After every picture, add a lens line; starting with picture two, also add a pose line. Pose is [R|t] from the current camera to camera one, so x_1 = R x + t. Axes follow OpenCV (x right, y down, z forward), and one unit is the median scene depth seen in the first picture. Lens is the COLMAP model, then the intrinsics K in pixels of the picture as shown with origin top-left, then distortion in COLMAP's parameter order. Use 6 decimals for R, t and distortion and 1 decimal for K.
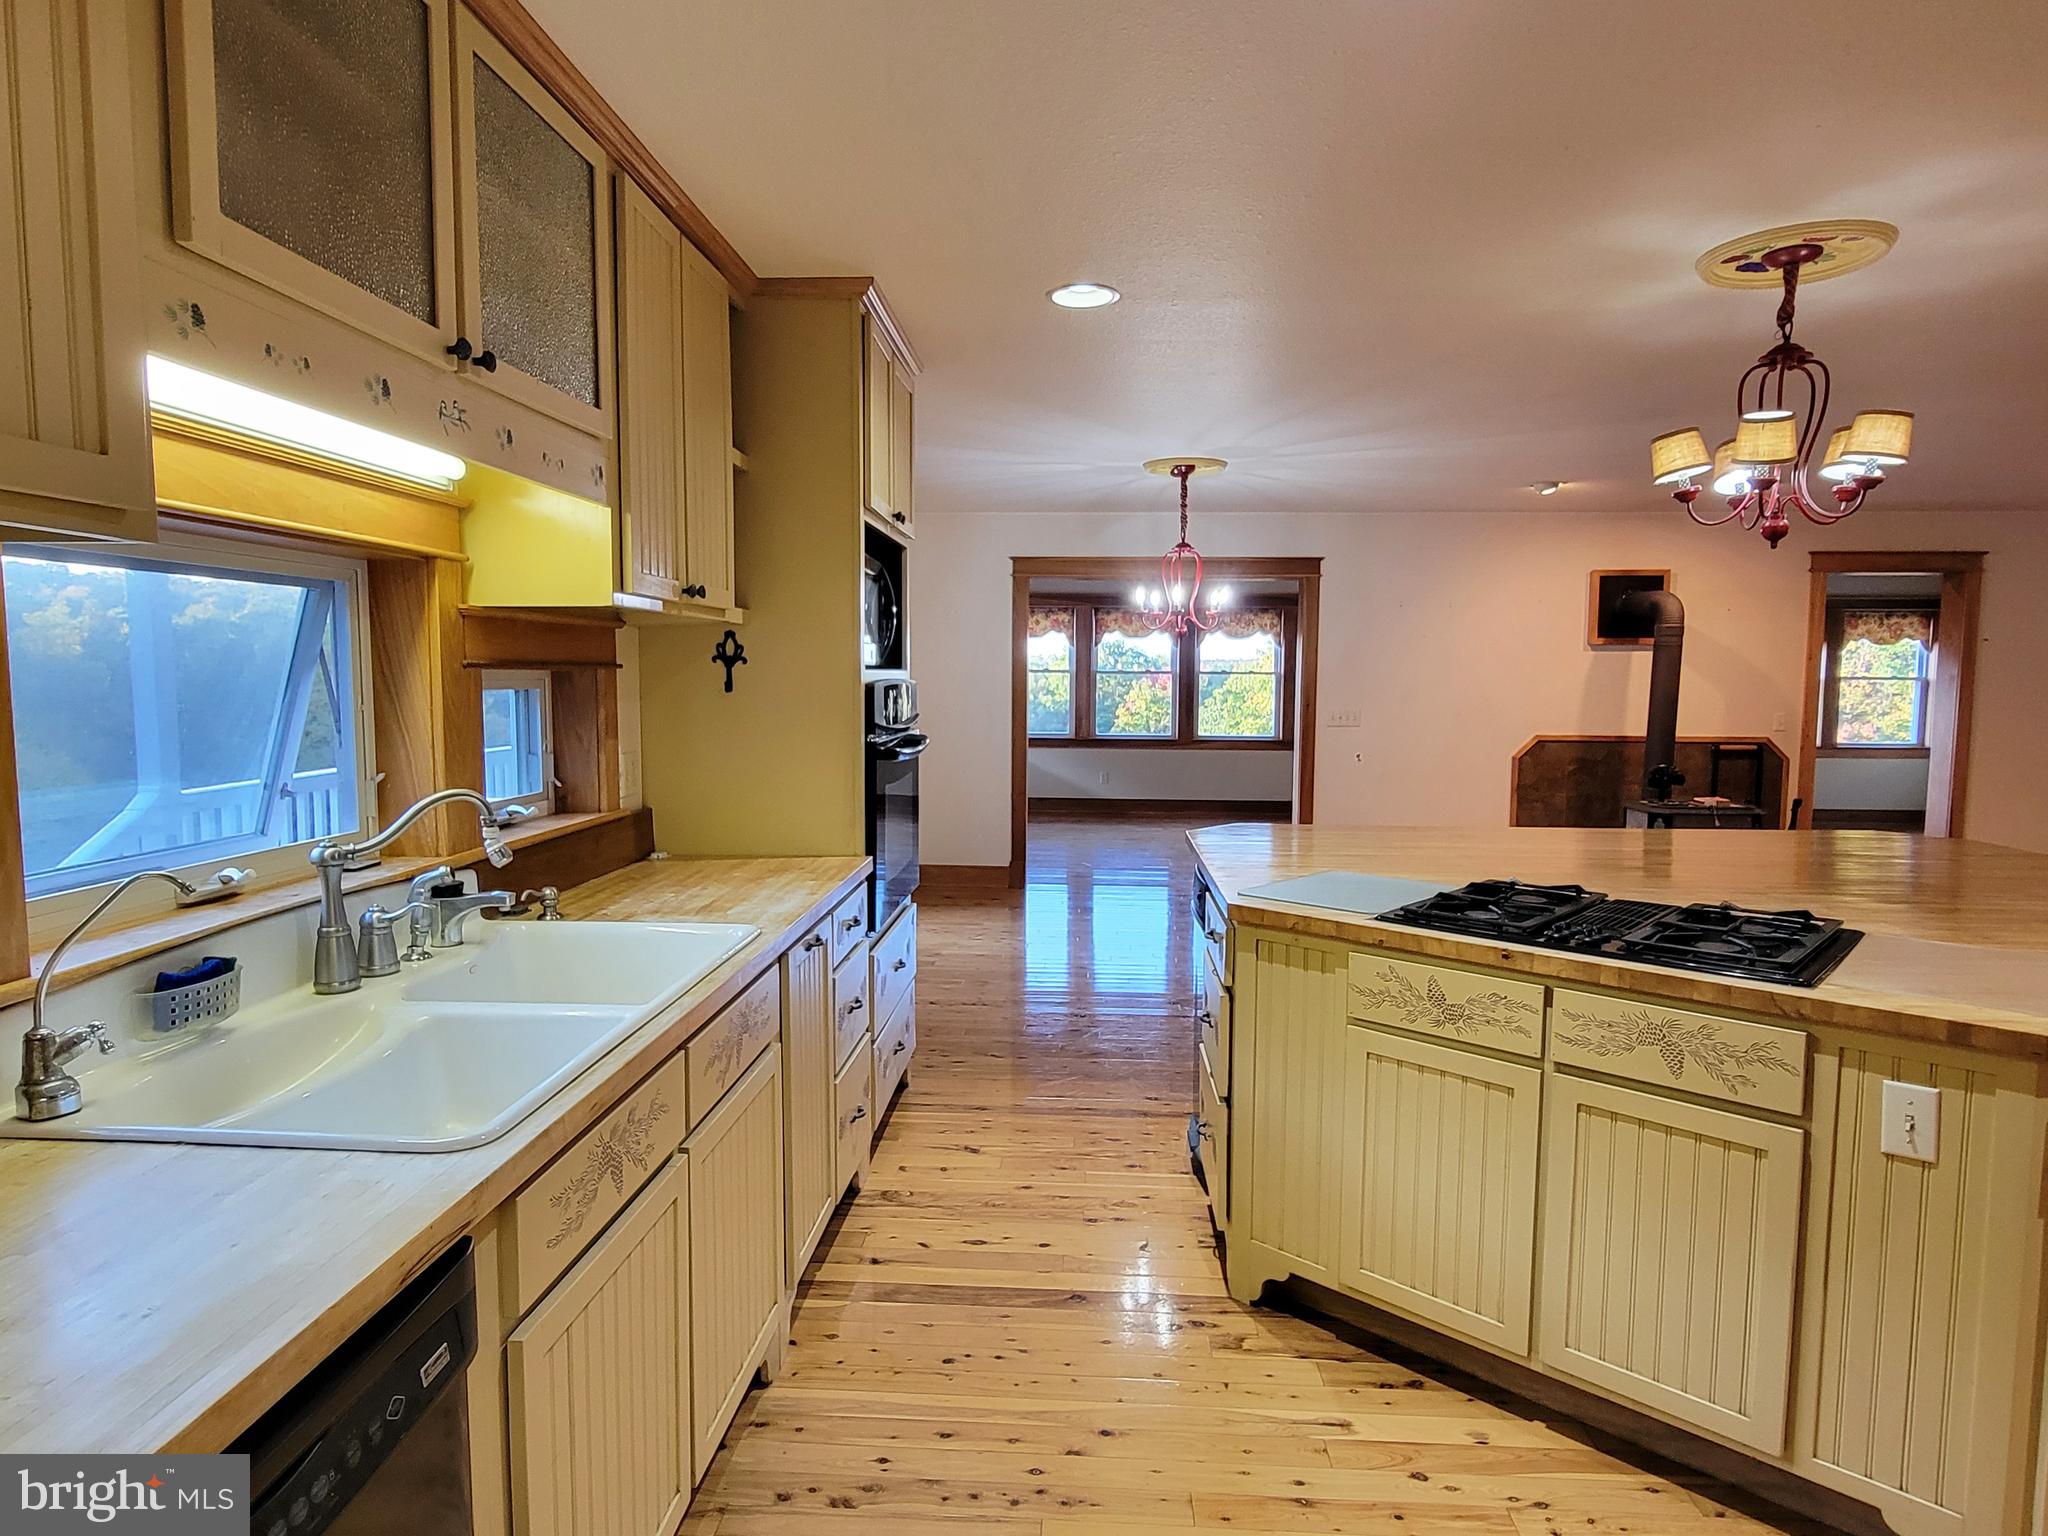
lens RADIAL K [[1182.8, 0, 1013.8], [0, 1182.8, 770.8], [0, 0, 1]] dist [-0.005764, -0.000456]
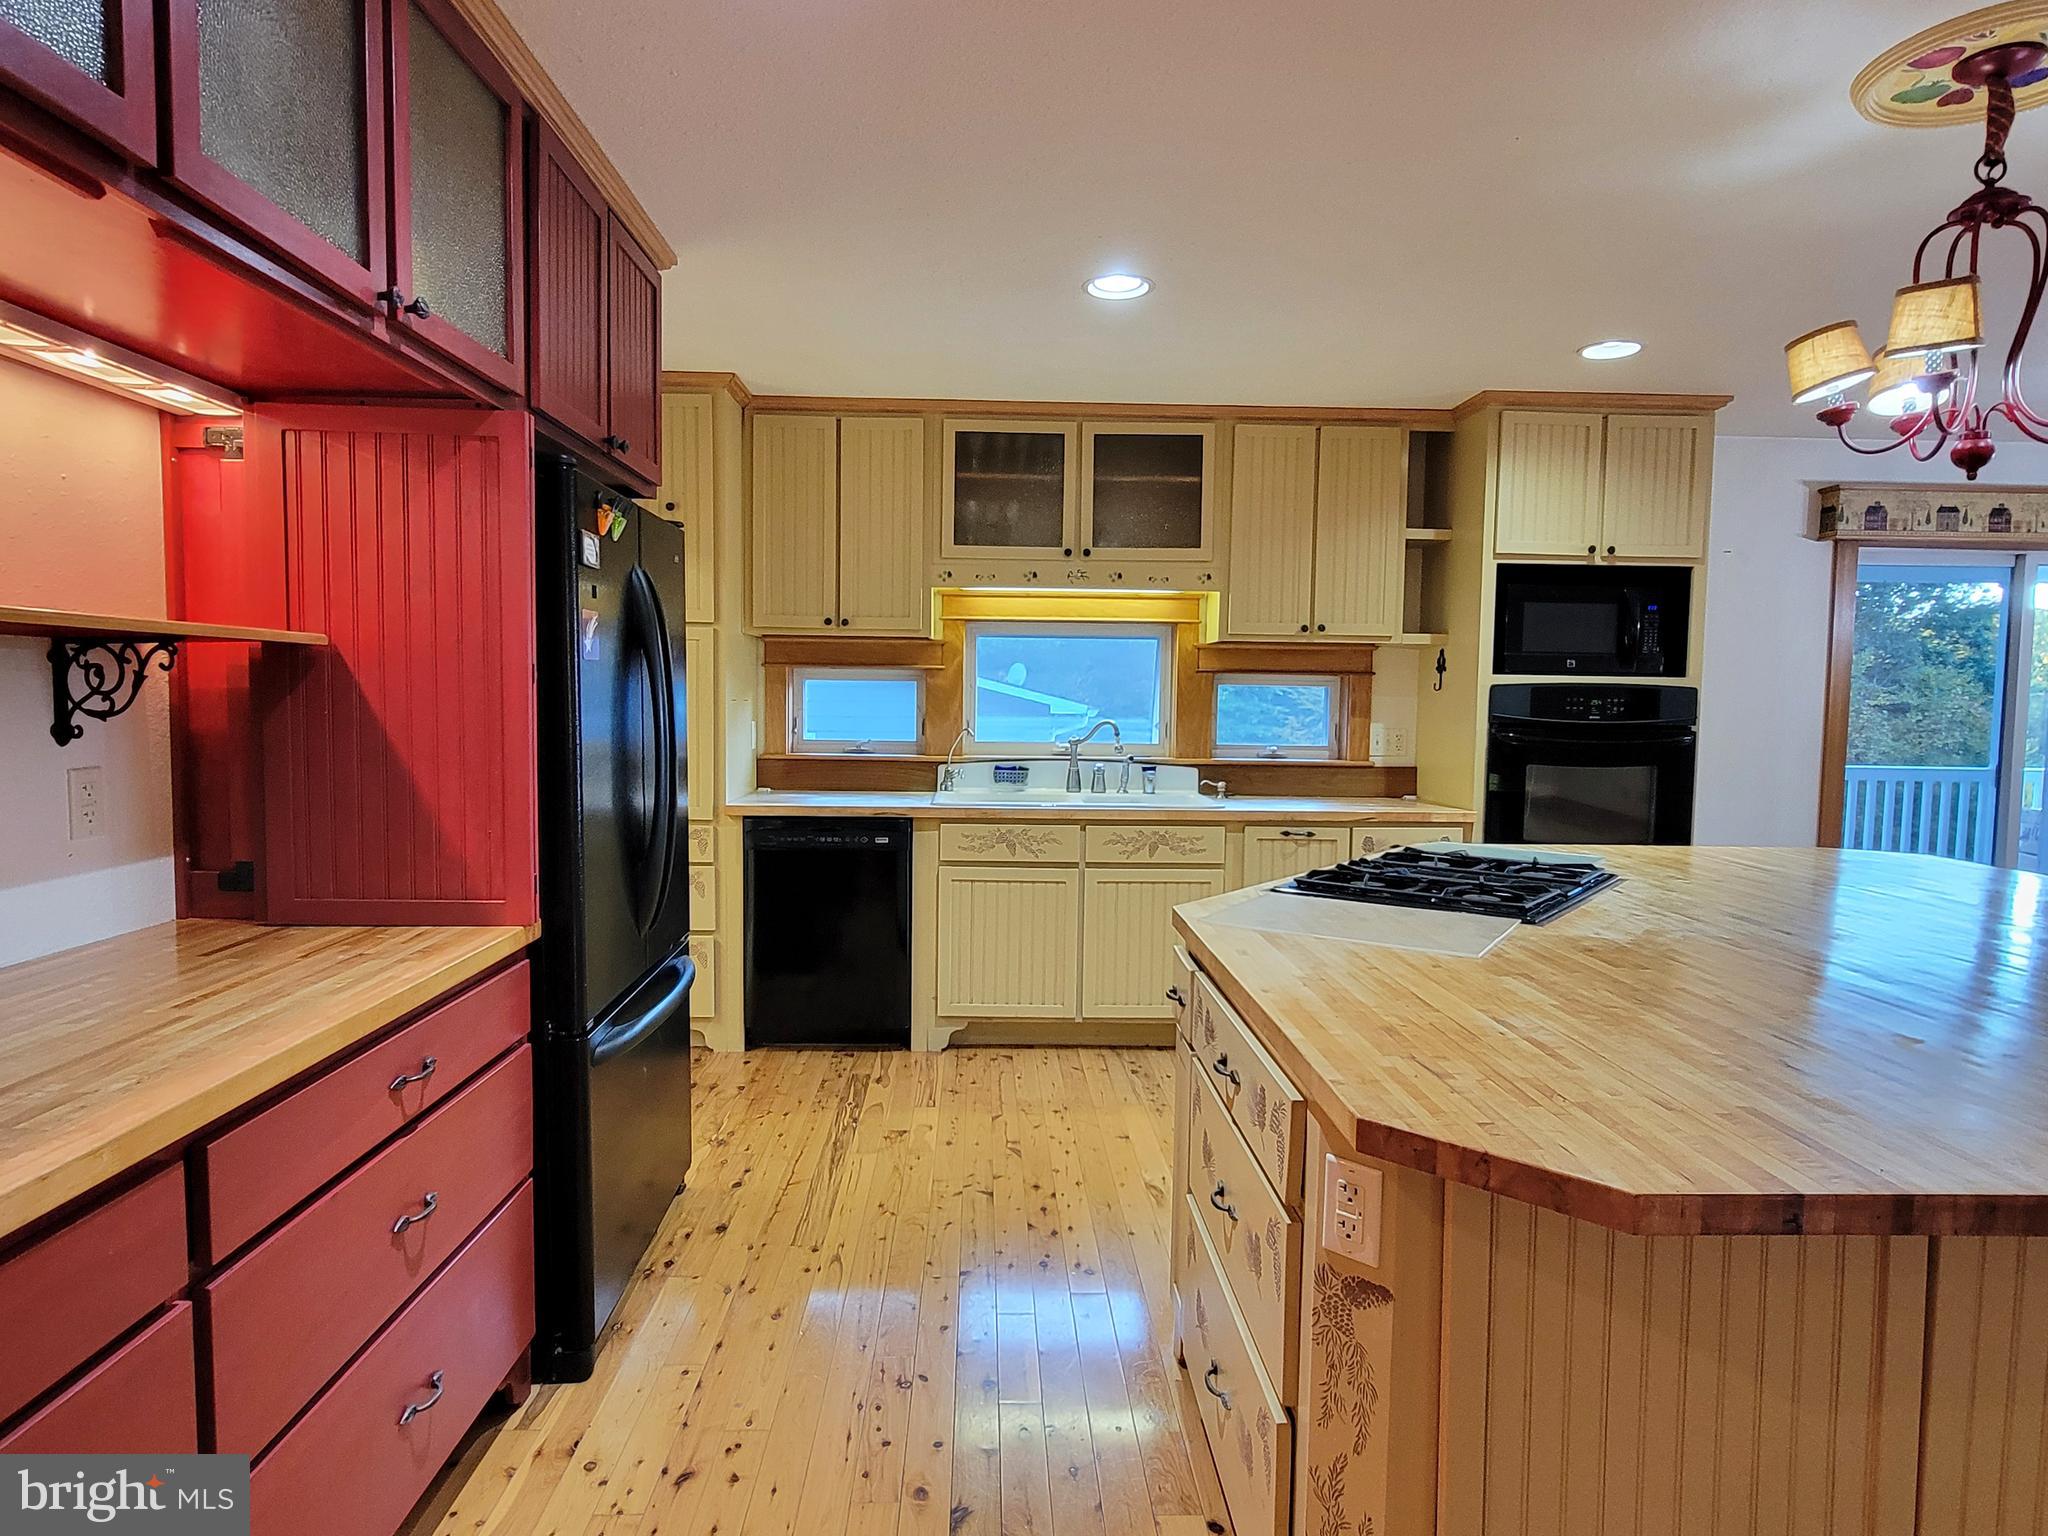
lens RADIAL K [[1182.8, 0, 1013.8], [0, 1182.8, 770.8], [0, 0, 1]] dist [-0.005764, -0.000456]
pose [[0.103273, 0.066077, -0.992456, 1.262867], [-0.096201, 0.993777, 0.056155, 0.000084], [0.989990, 0.089676, 0.108987, 0.375587]]
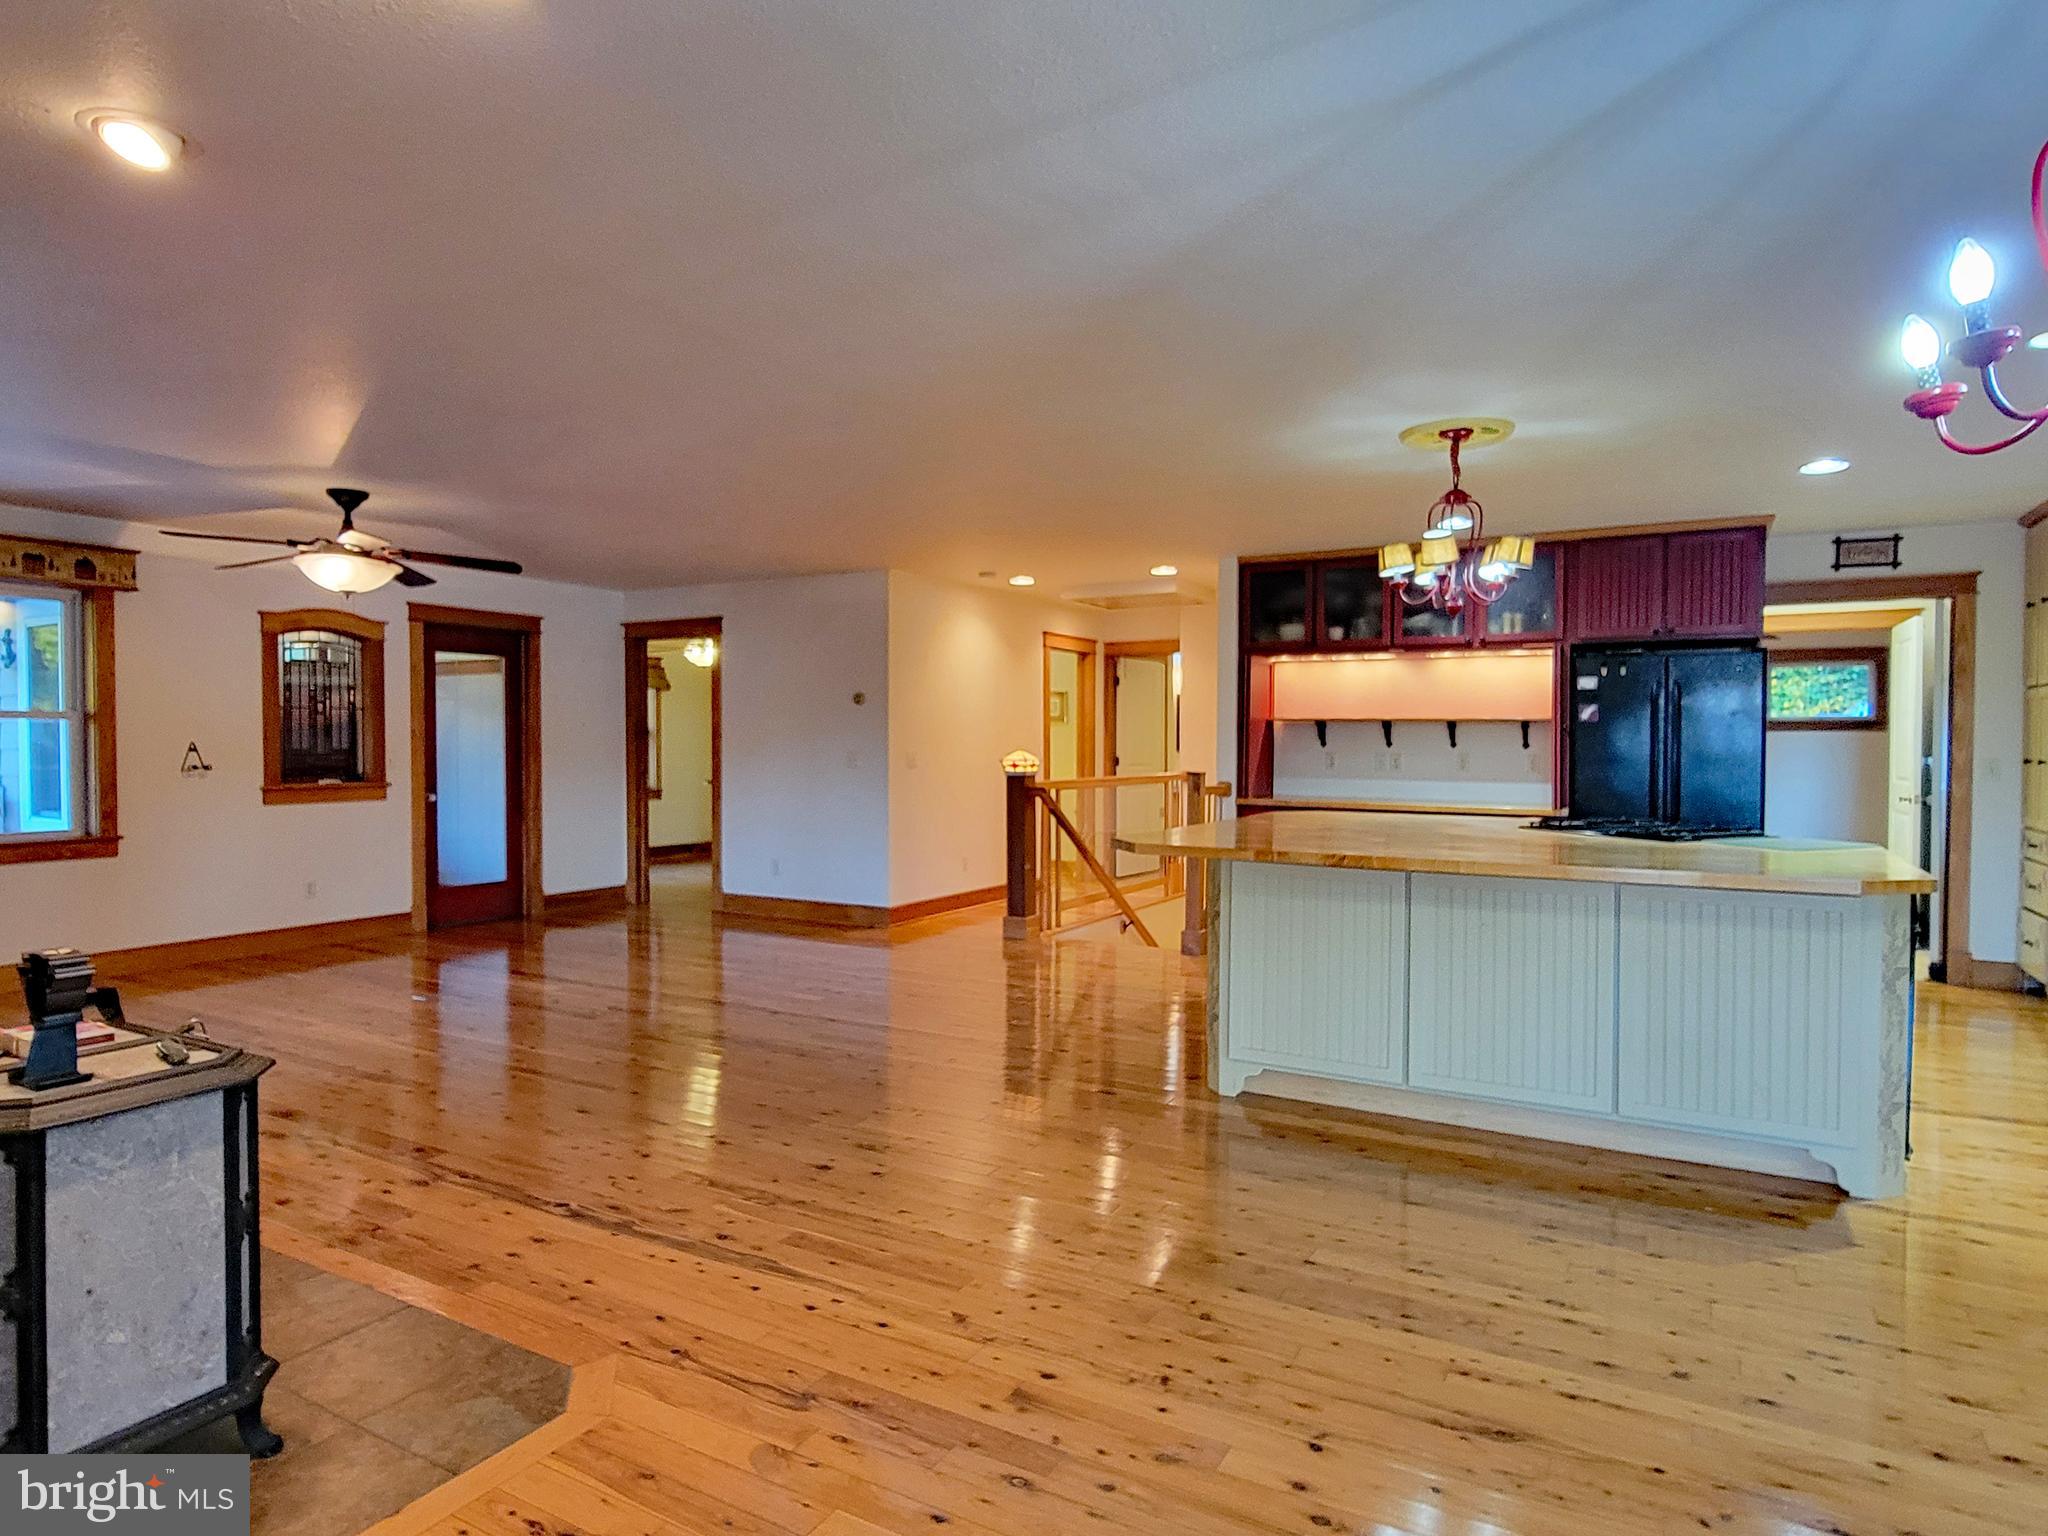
lens RADIAL K [[1187.7, 0, 1014.7], [0, 1187.7, 768.0], [0, 0, 1]] dist [-0.001274, -0.001114]
pose [[-0.901693, -0.017698, 0.432014, 0.469622], [0.028039, 0.994666, 0.099269, -0.162777], [-0.431467, 0.101623, -0.896387, 2.604061]]
